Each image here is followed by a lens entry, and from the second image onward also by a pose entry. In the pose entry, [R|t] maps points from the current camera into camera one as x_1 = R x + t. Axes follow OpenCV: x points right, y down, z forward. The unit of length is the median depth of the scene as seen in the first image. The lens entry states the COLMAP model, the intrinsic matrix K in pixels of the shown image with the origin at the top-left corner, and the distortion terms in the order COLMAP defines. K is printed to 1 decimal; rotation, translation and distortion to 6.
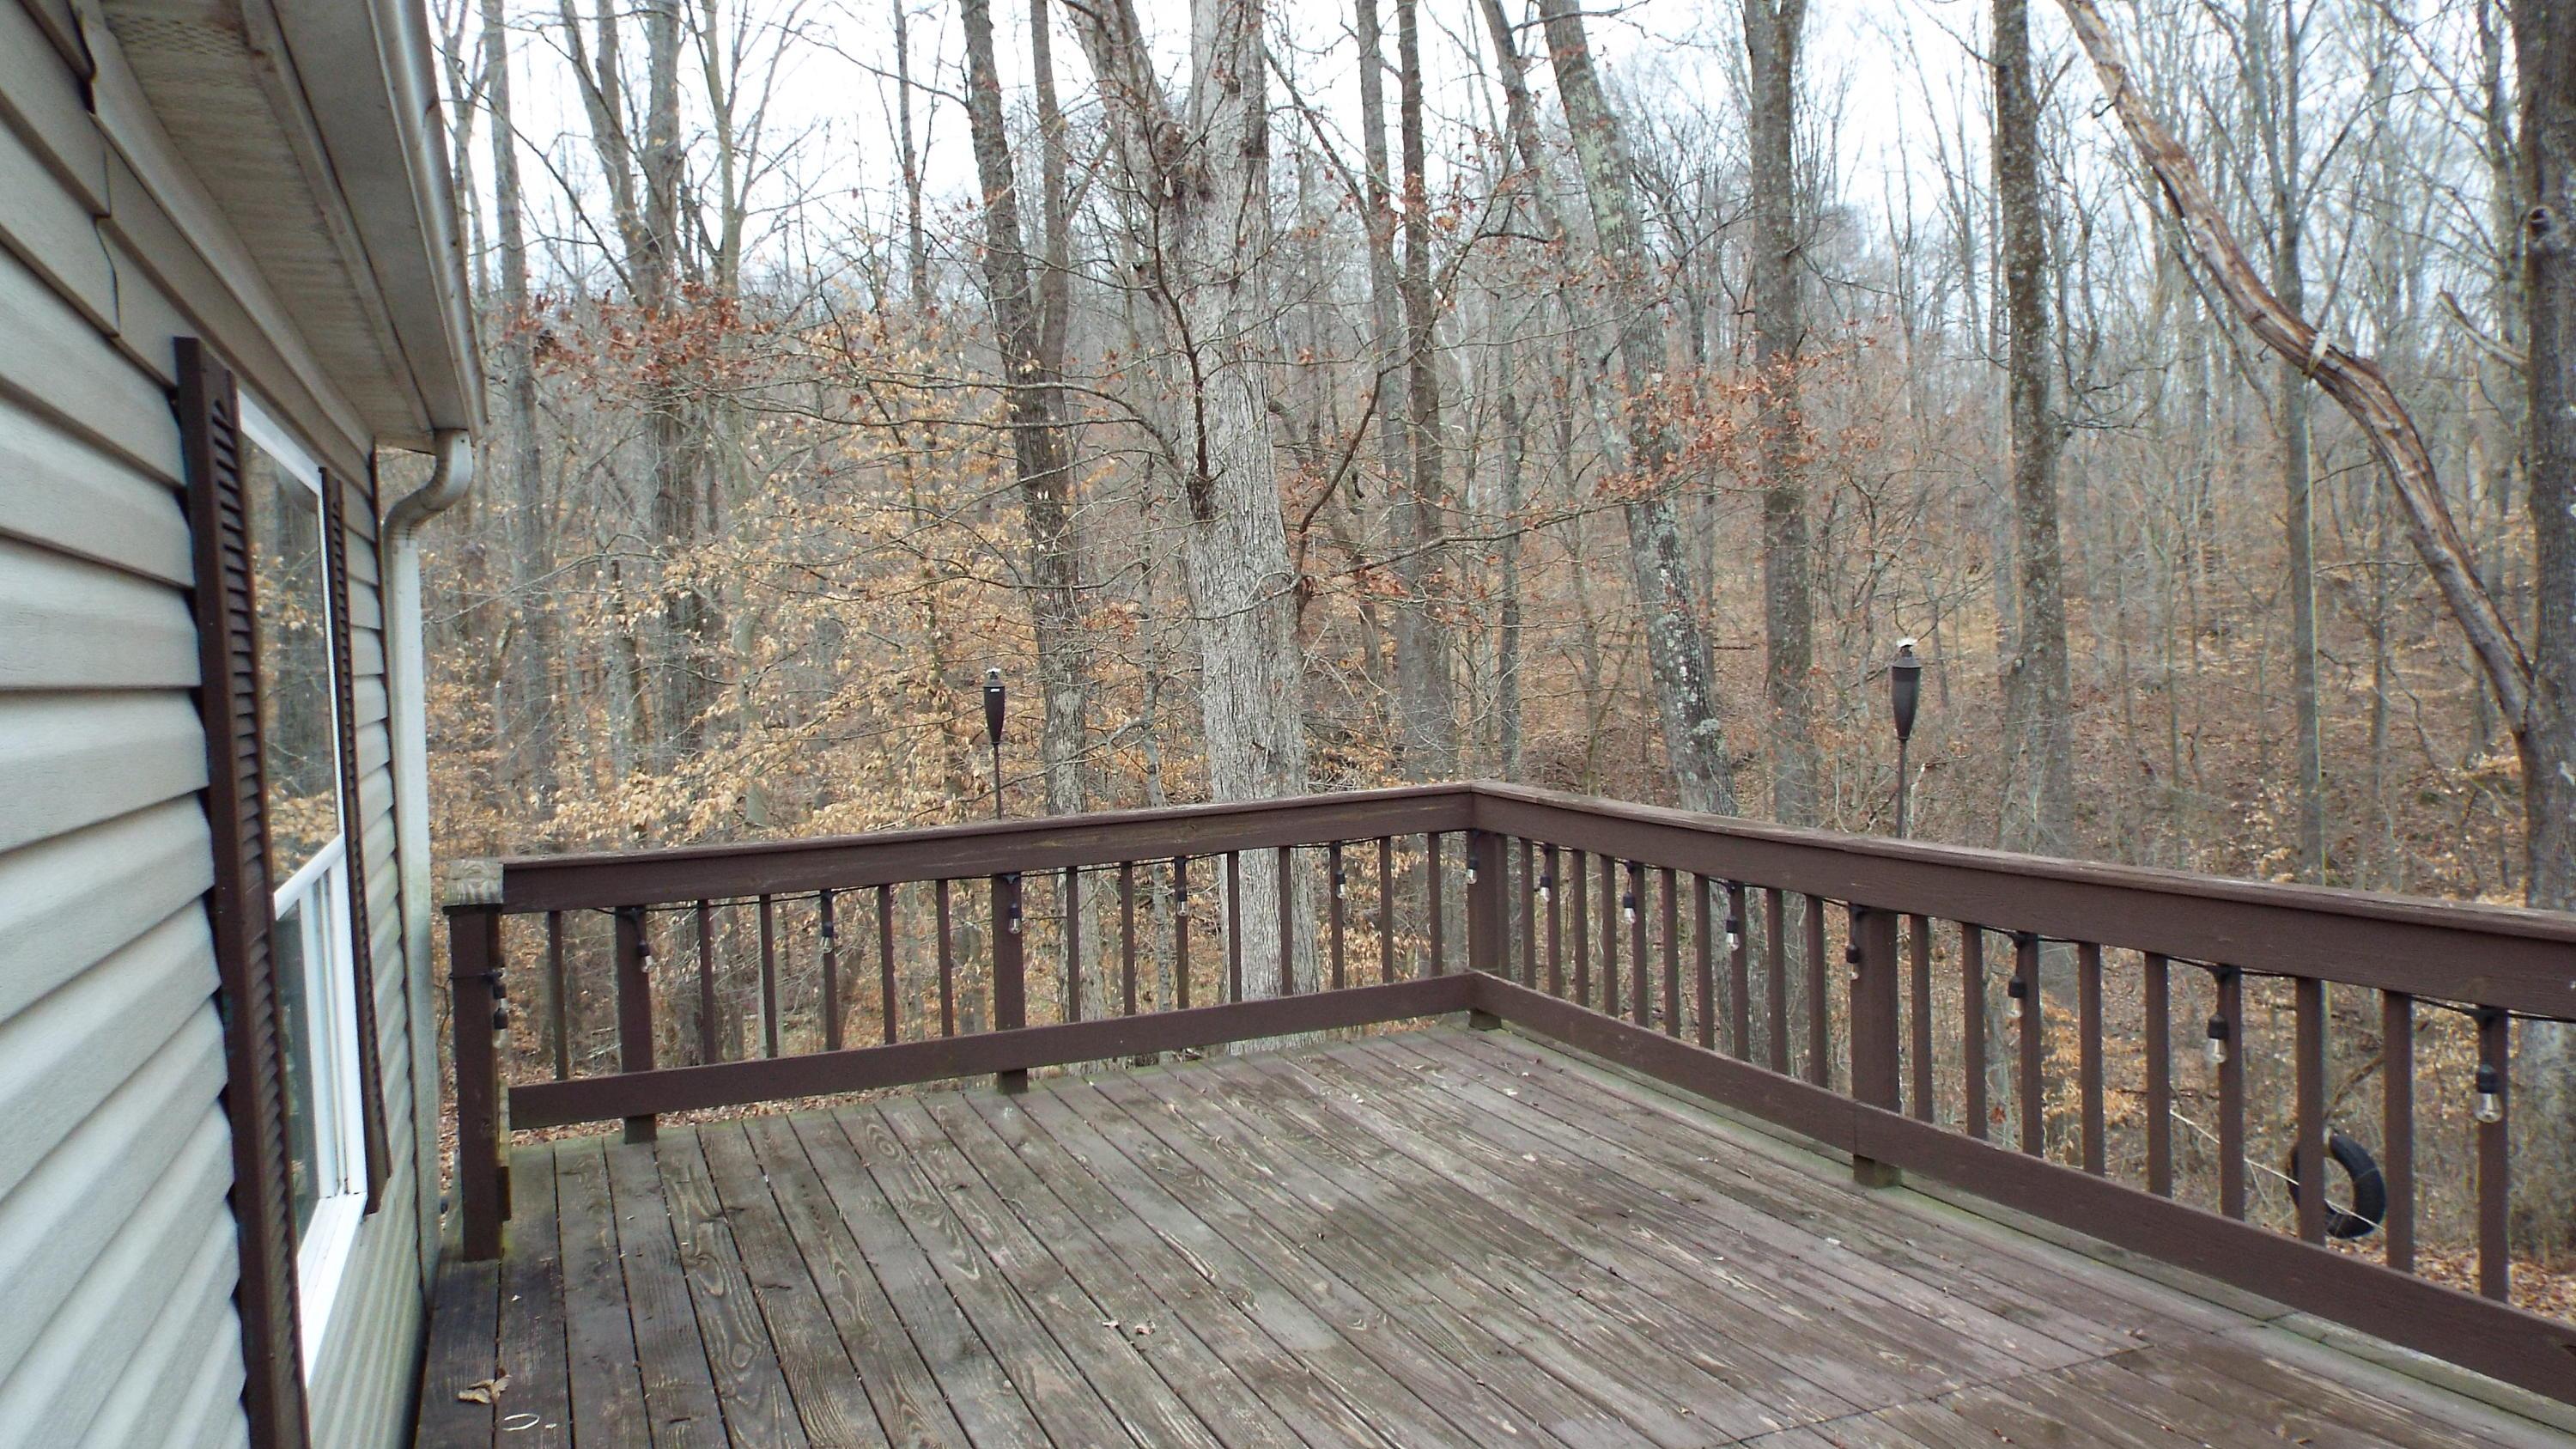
lens RADIAL K [[2128.6, 0, 1283.2], [0, 2128.6, 733.1], [0, 0, 1]] dist [0.064235, 0.001102]
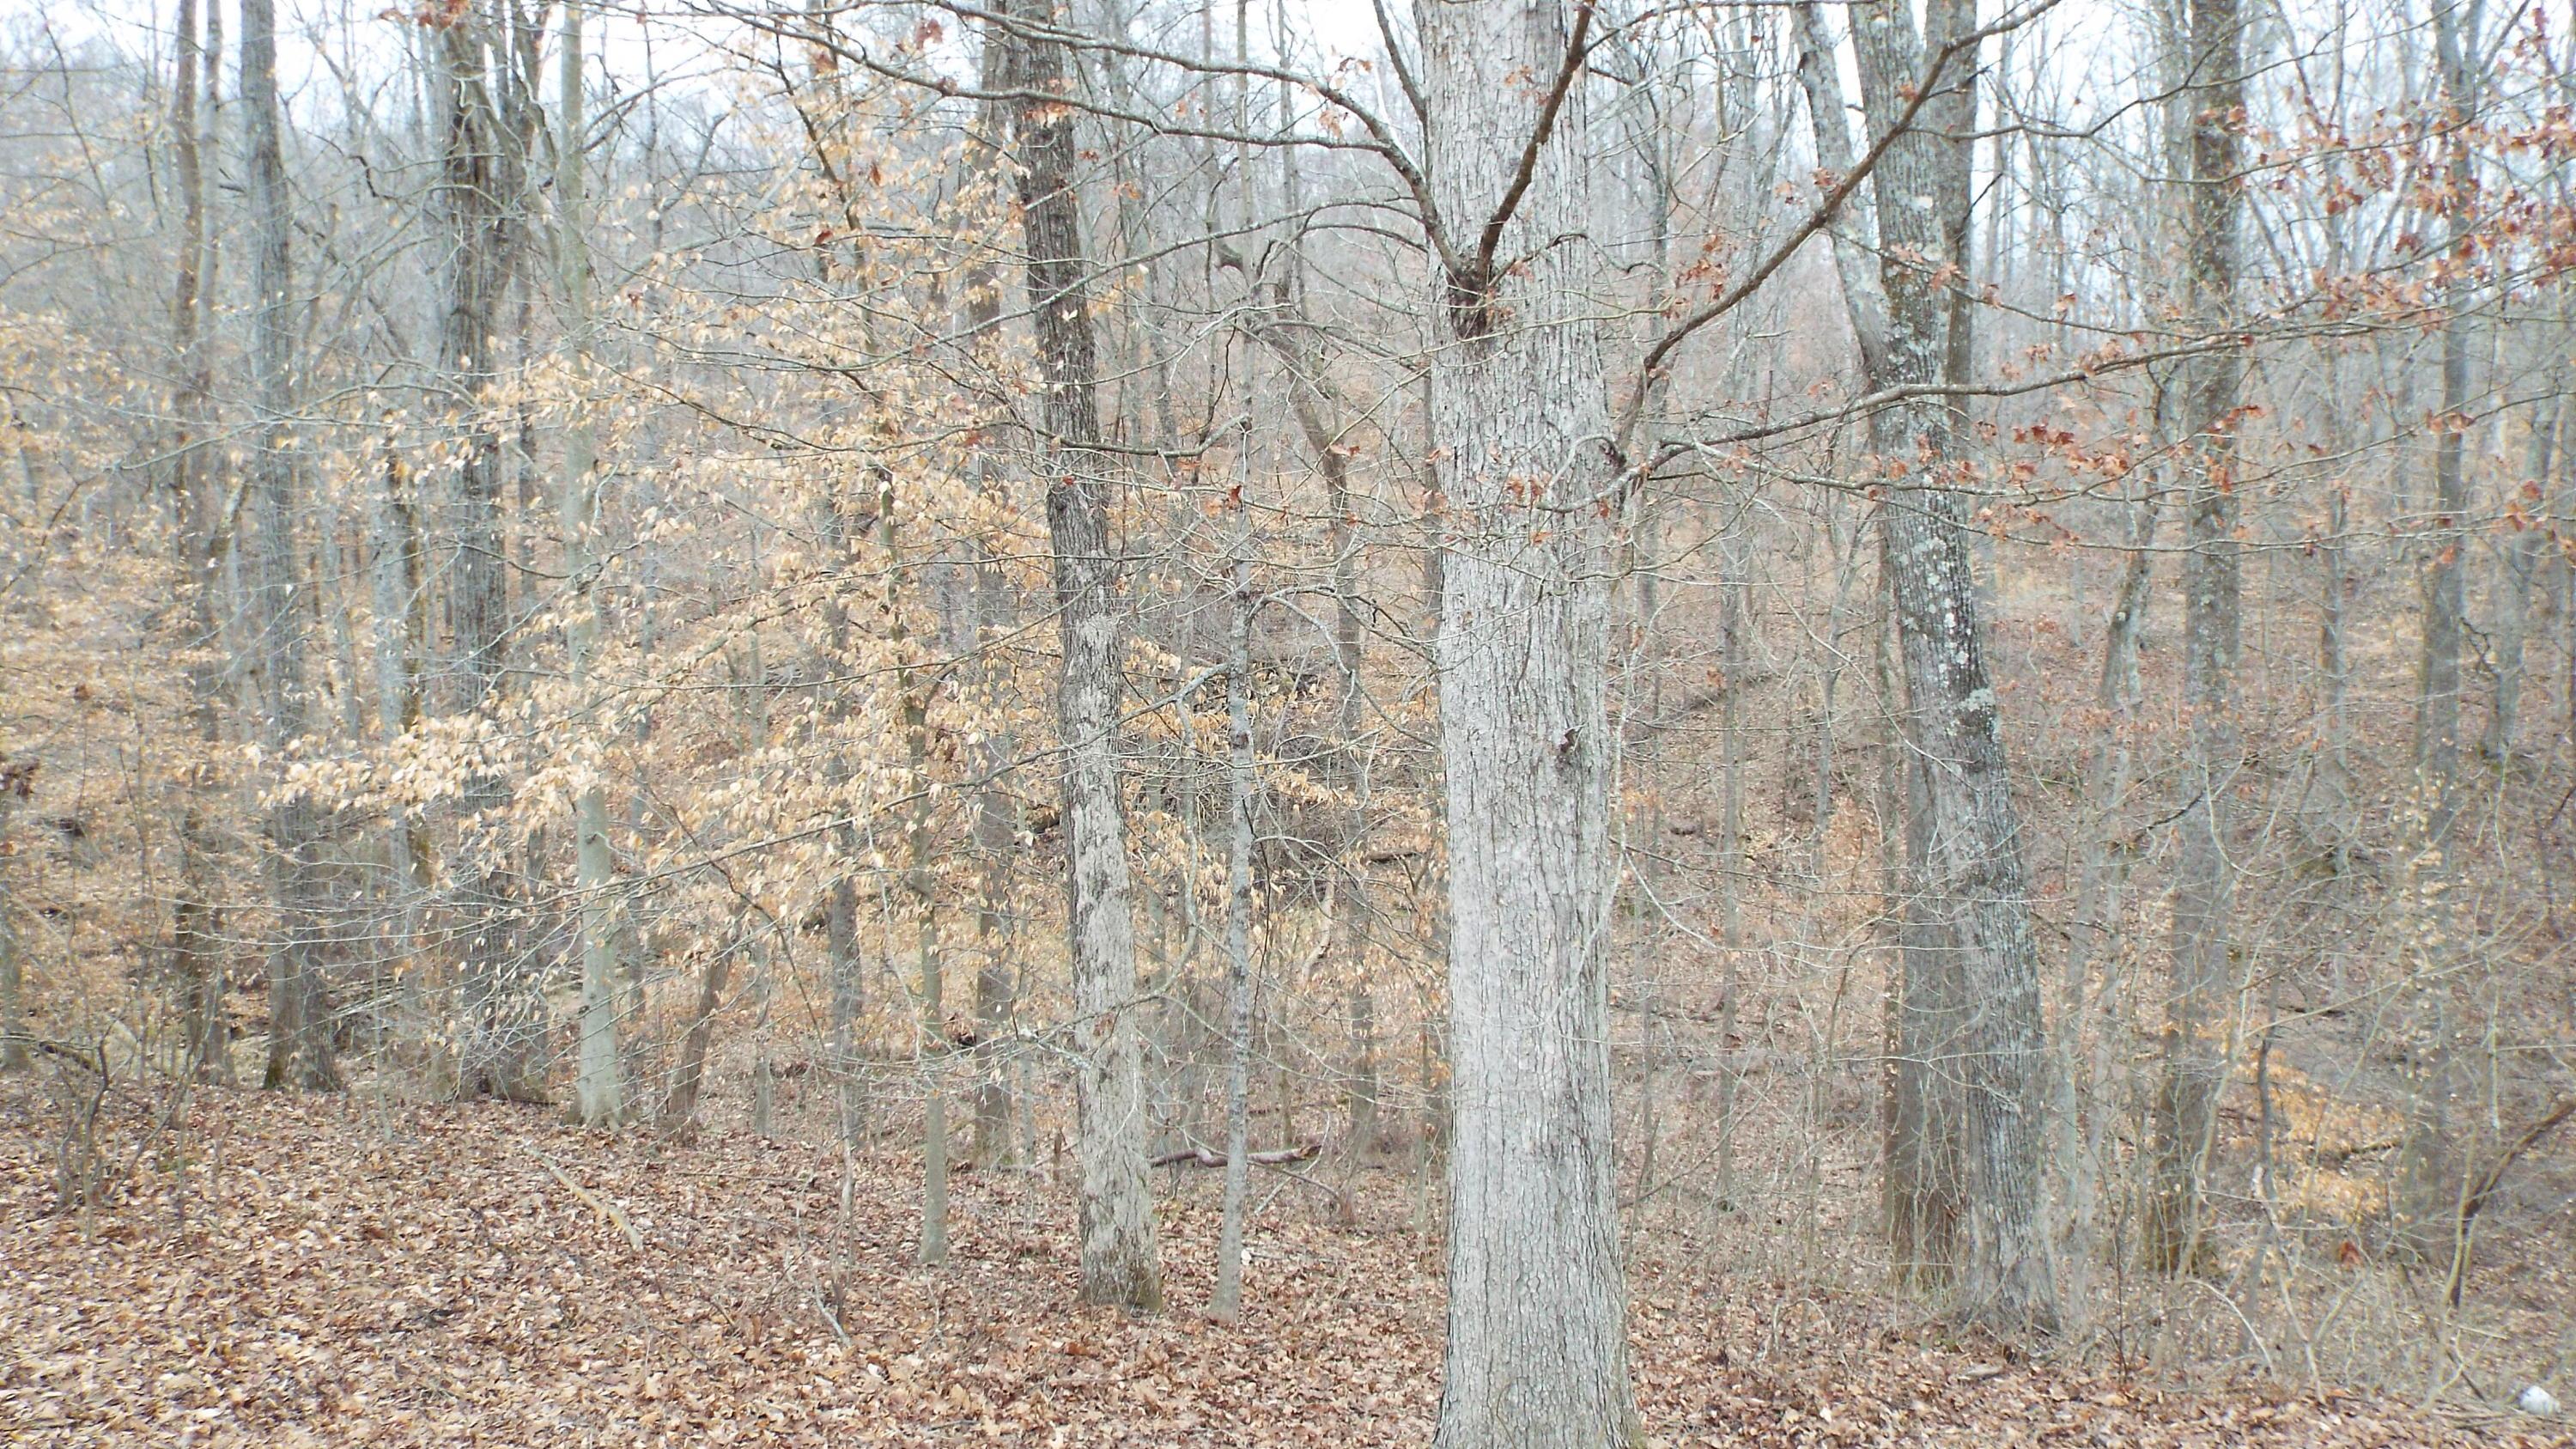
lens RADIAL K [[2166.6, 0, 1293.9], [0, 2166.6, 722.4], [0, 0, 1]] dist [0.062046, 0.000975]
pose [[0.994632, 0.037763, 0.096342, -0.097806], [-0.041077, 0.998622, 0.032650, -0.009786], [-0.094976, -0.036432, 0.994813, 0.298909]]
